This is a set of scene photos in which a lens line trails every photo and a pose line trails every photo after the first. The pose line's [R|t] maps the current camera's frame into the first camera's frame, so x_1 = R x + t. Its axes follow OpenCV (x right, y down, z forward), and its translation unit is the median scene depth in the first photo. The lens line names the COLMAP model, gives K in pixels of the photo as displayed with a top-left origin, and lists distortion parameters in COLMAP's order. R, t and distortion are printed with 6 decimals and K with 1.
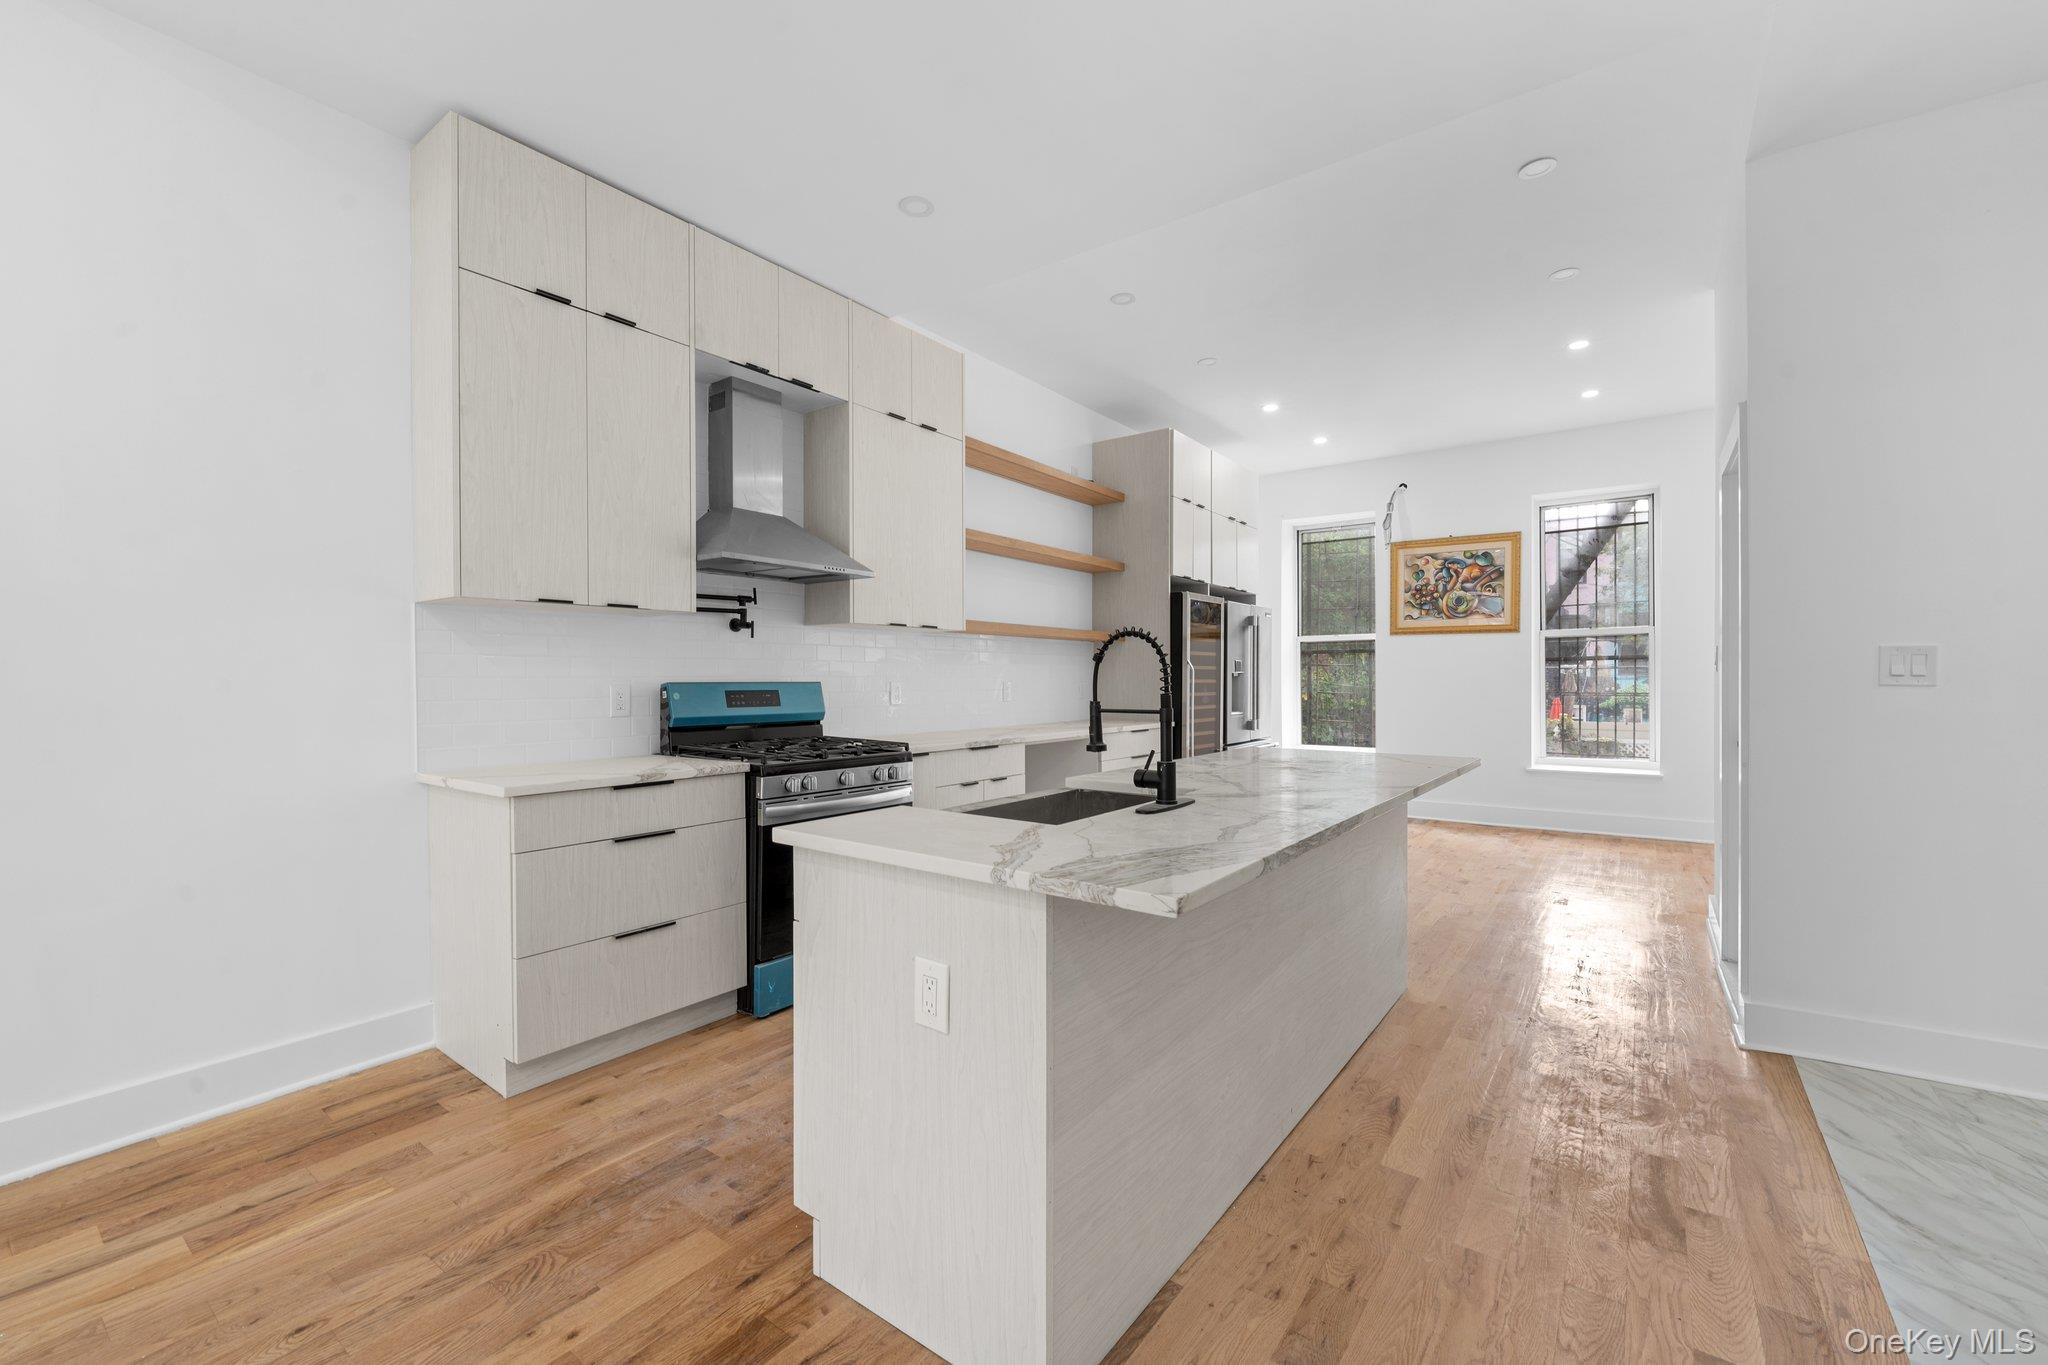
lens RADIAL K [[830.9, 0, 1024.0], [0, 830.9, 682.5], [0, 0, 1]] dist [0.000280, -0.000070]
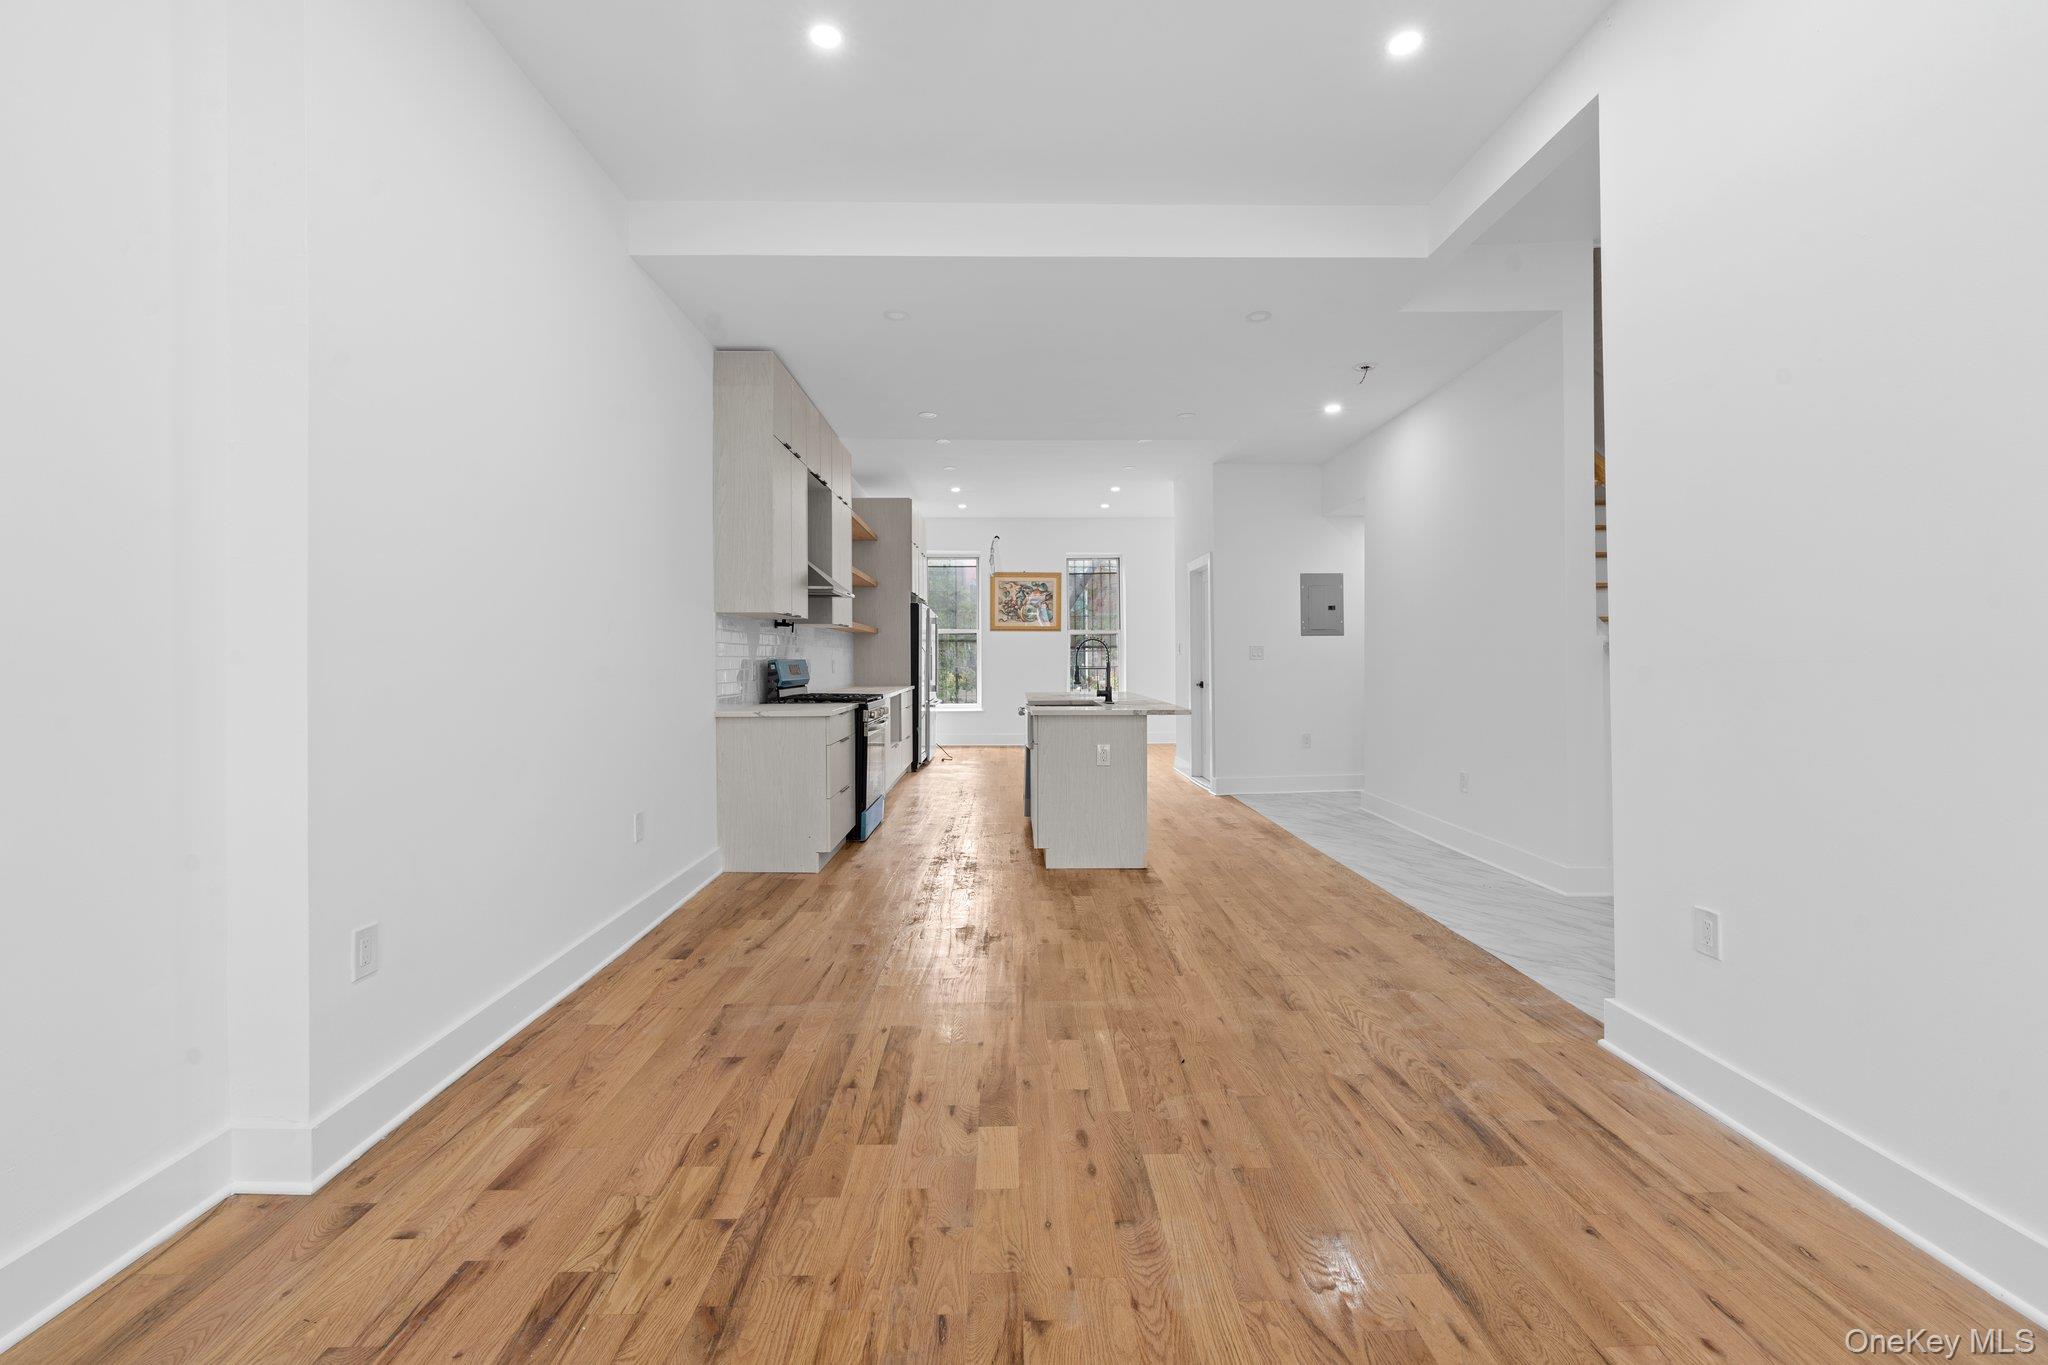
lens RADIAL K [[827.3, 0, 1018.4], [0, 827.3, 663.3], [0, 0, 1]] dist [0.000768, -0.000054]
pose [[0.788615, -0.006176, 0.614856, -0.567046], [0.006736, 0.999976, 0.001405, 0.003446], [-0.614850, 0.003033, 0.788638, -0.320350]]
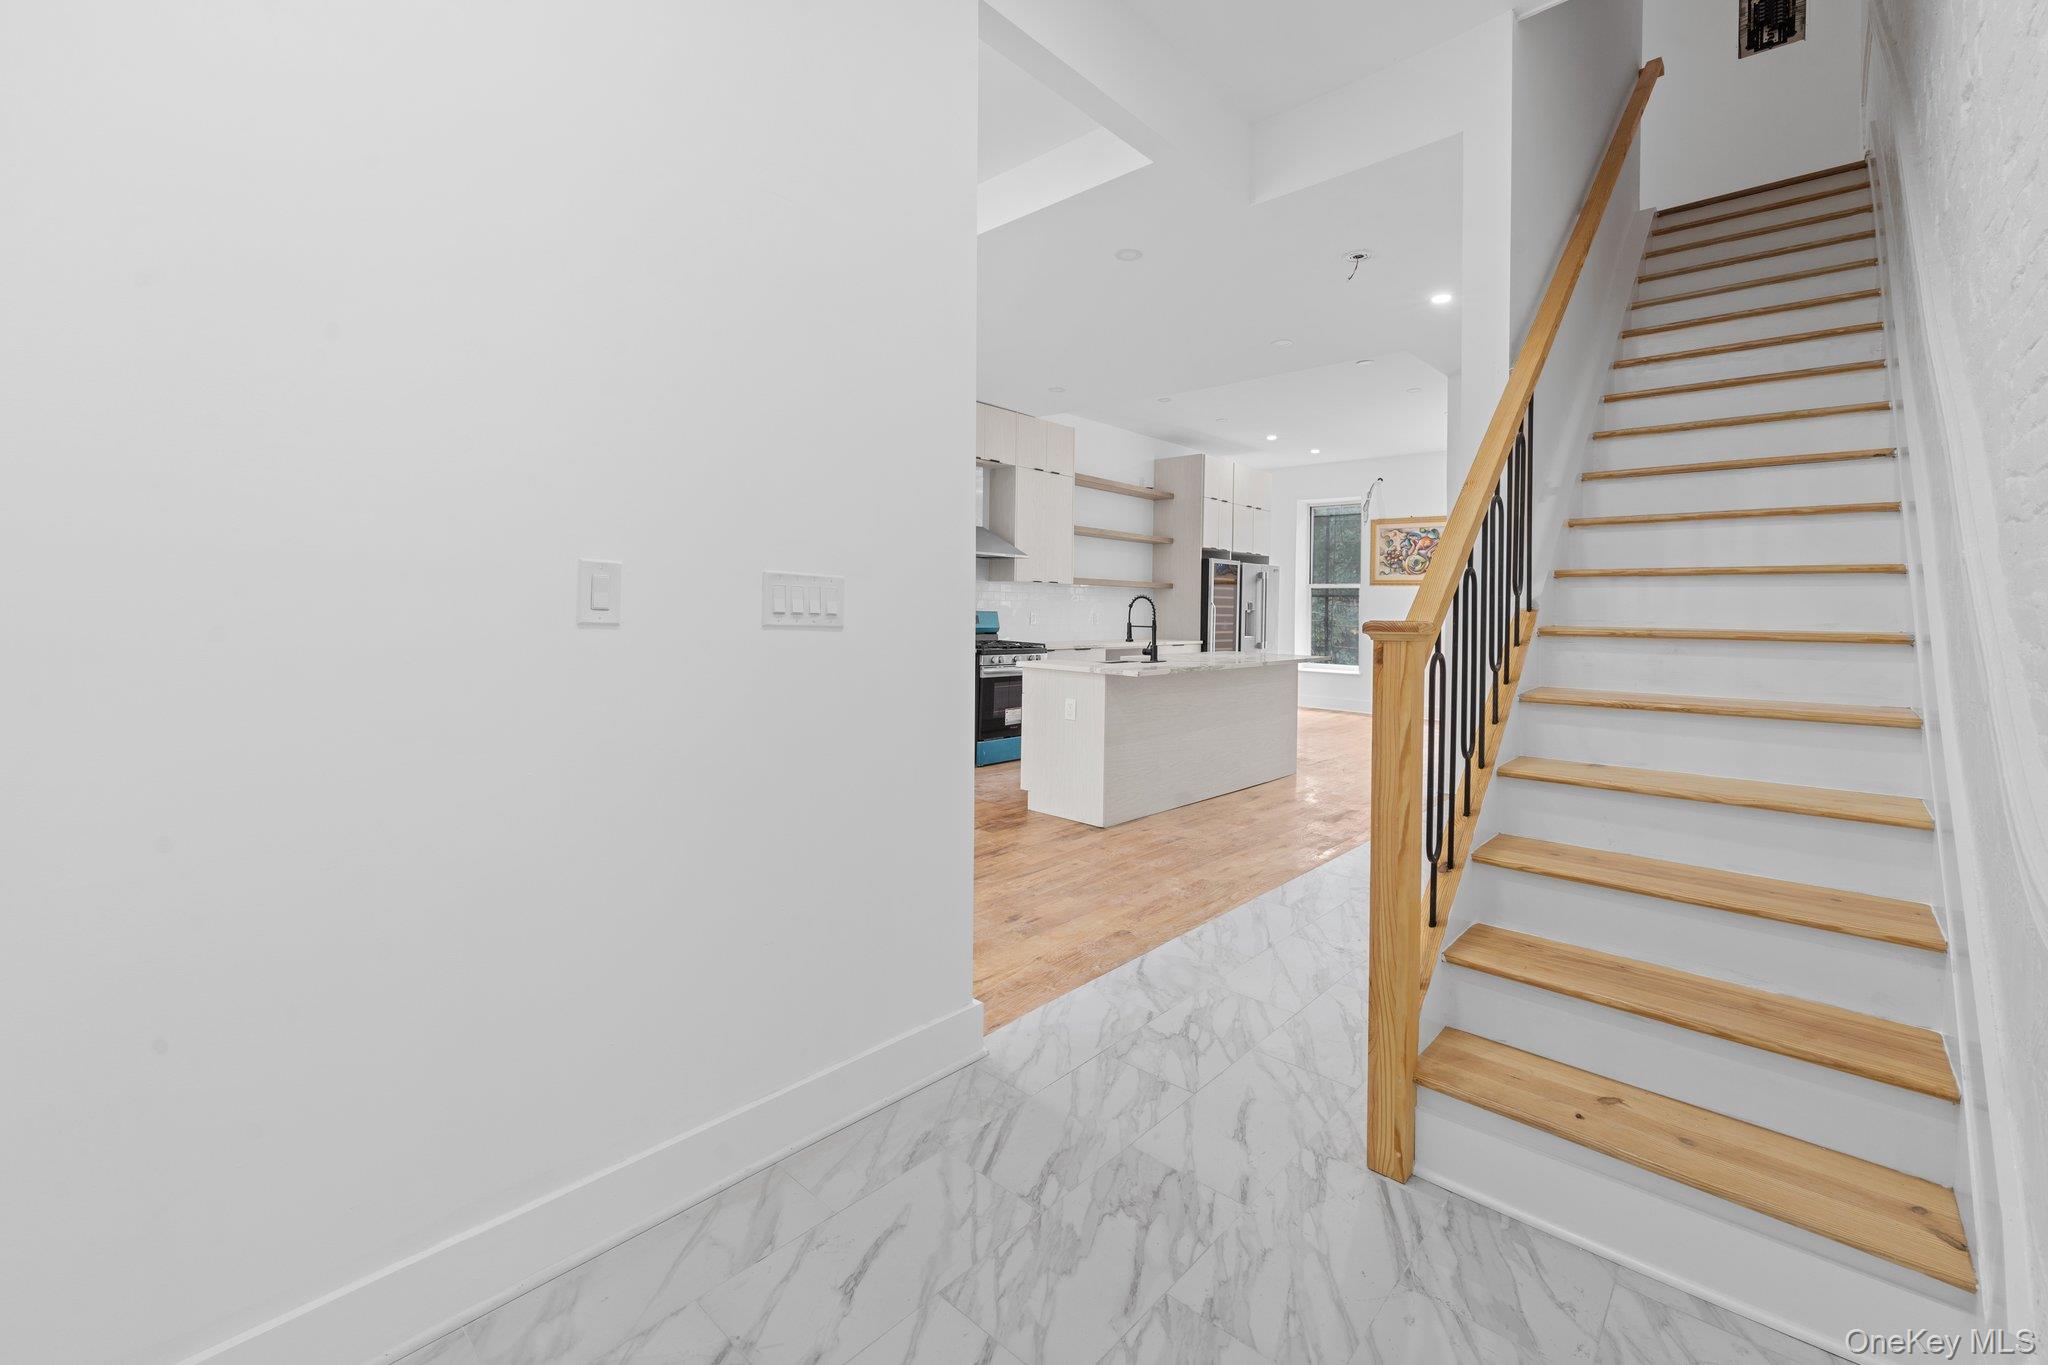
lens RADIAL K [[849.9, 0, 1026.1], [0, 849.9, 617.8], [0, 0, 1]] dist [0.000508, -0.000246]
pose [[0.994562, 0.020648, -0.102078, 0.011852], [-0.019905, 0.999767, 0.008291, -0.002725], [0.102226, -0.006214, 0.994742, -0.574445]]
